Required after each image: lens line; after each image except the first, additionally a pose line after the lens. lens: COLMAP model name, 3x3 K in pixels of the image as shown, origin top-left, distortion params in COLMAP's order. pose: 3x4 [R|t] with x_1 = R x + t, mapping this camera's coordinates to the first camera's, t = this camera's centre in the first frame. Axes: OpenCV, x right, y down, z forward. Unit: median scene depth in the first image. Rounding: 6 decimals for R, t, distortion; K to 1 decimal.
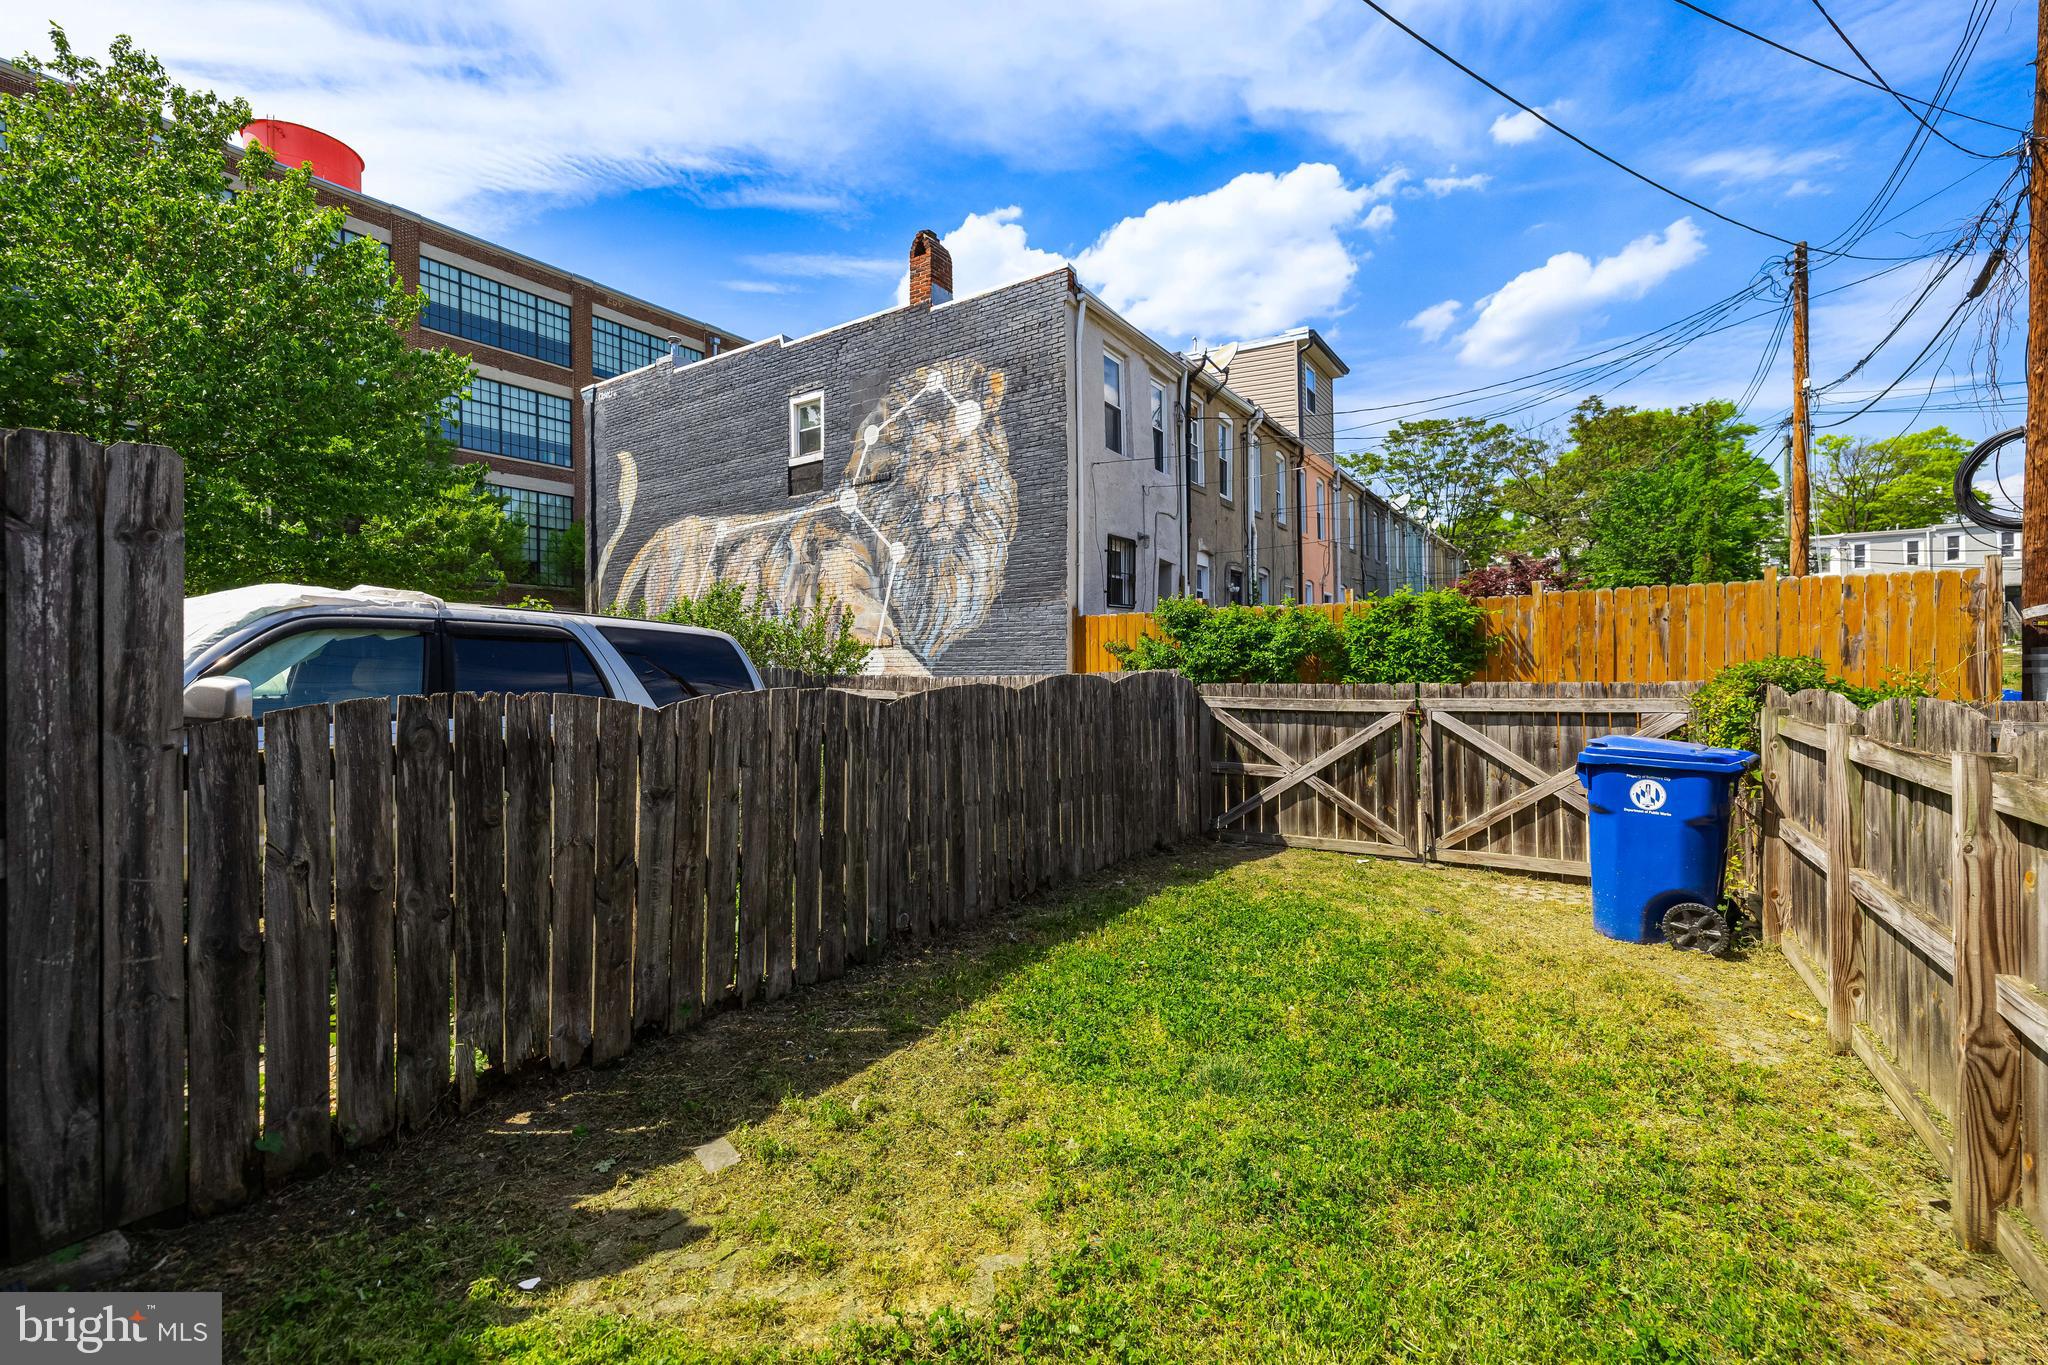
lens RADIAL K [[858.8, 0, 1015.0], [0, 858.8, 662.7], [0, 0, 1]] dist [0.000346, -0.000019]
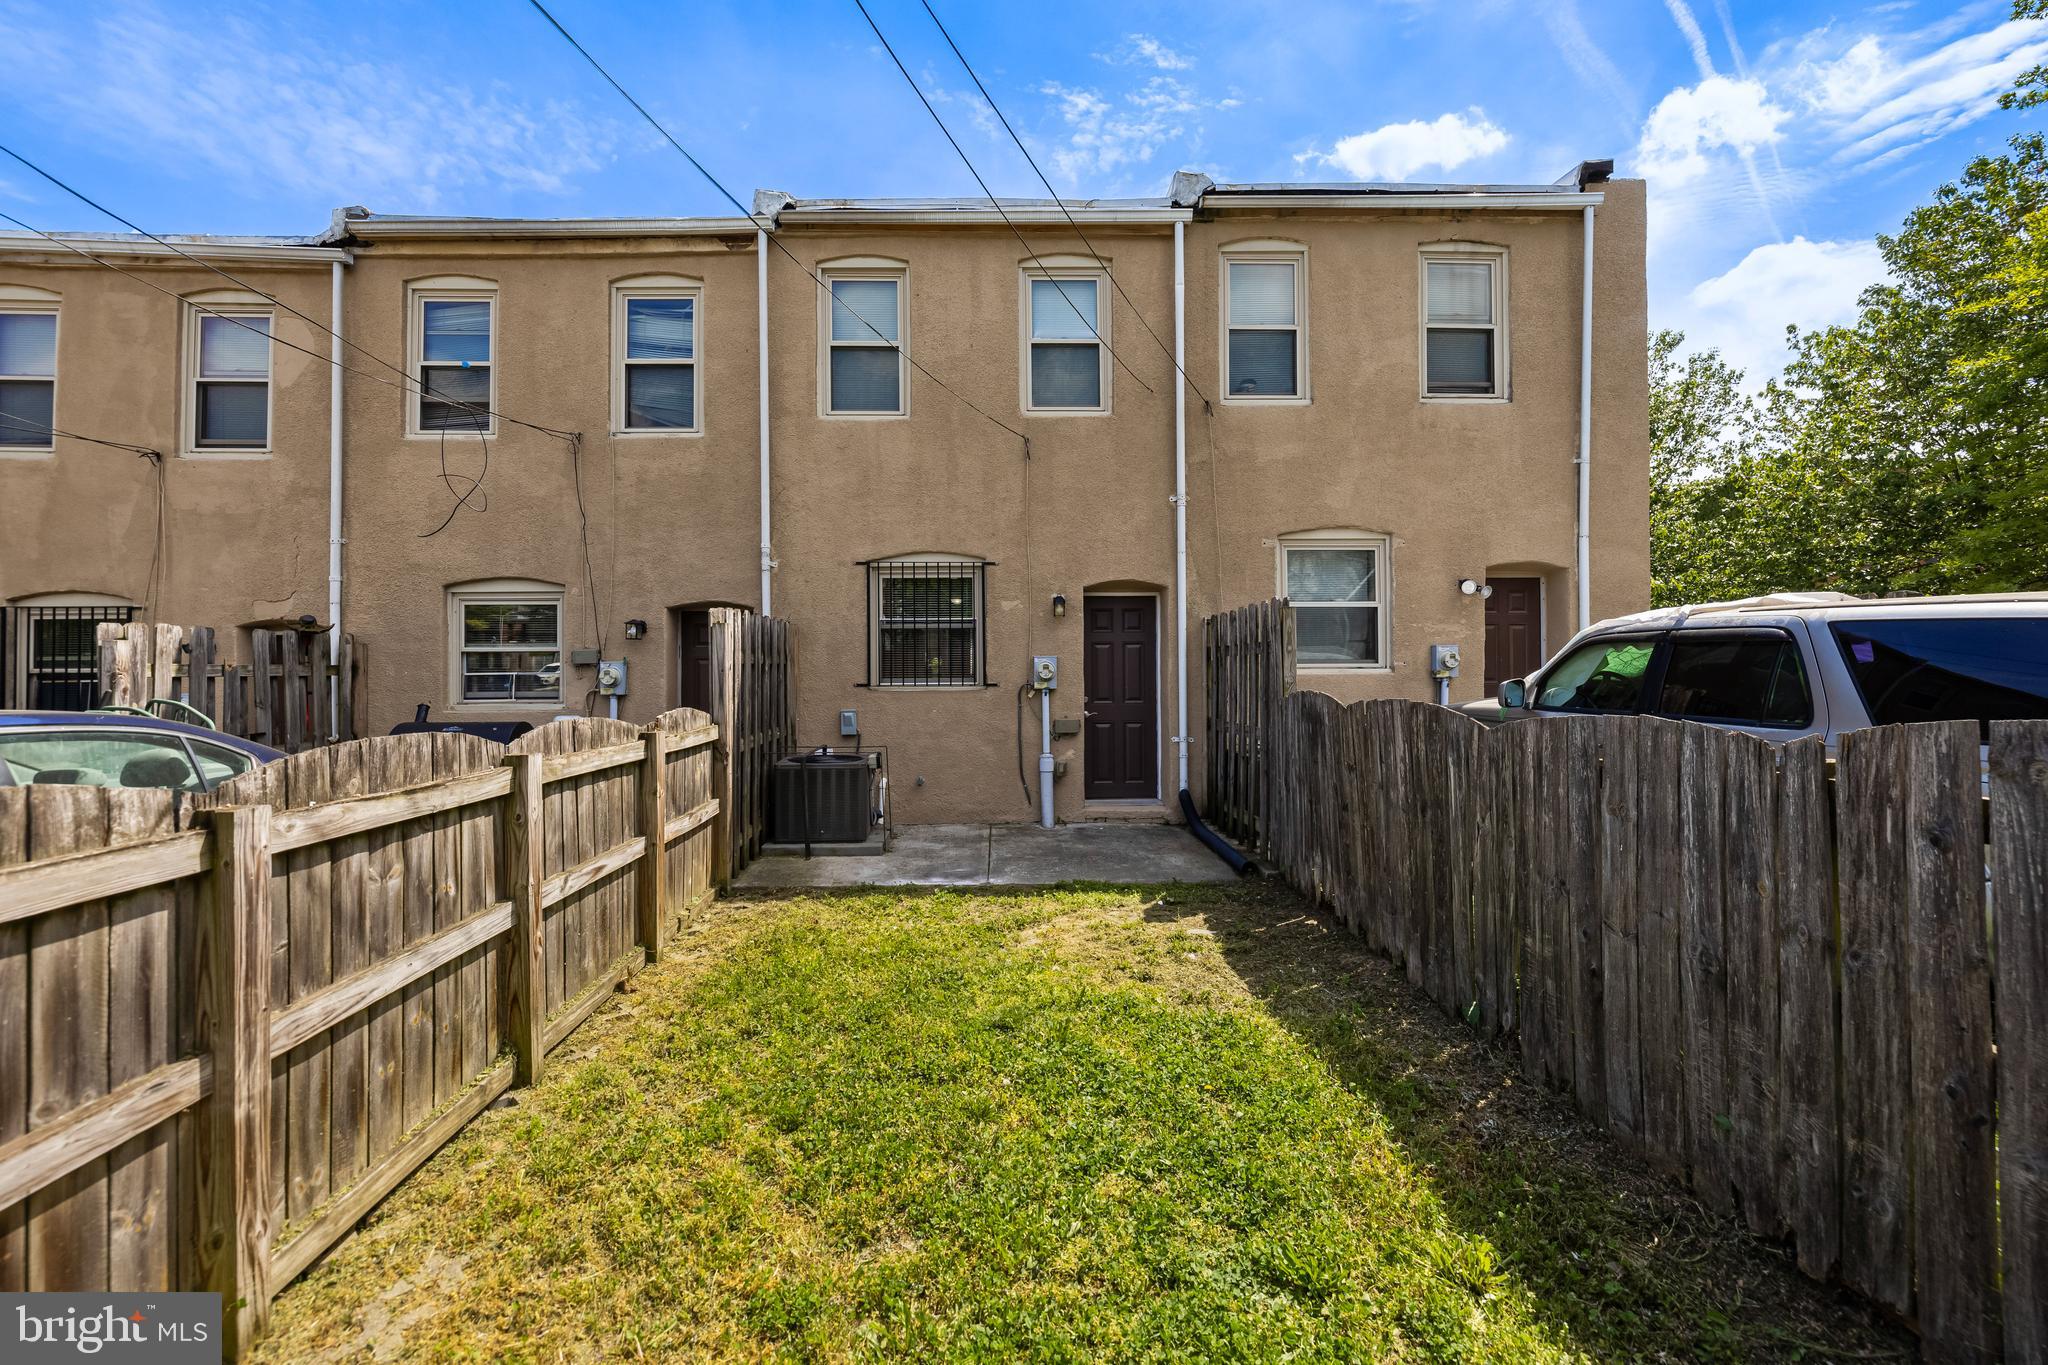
lens RADIAL K [[858.8, 0, 1015.0], [0, 858.8, 662.7], [0, 0, 1]] dist [0.000346, -0.000019]
pose [[-0.806090, 0.008991, -0.591725, 0.731447], [0.017739, 0.999802, -0.008975, -0.014129], [0.591527, -0.017732, -0.806090, 1.515191]]
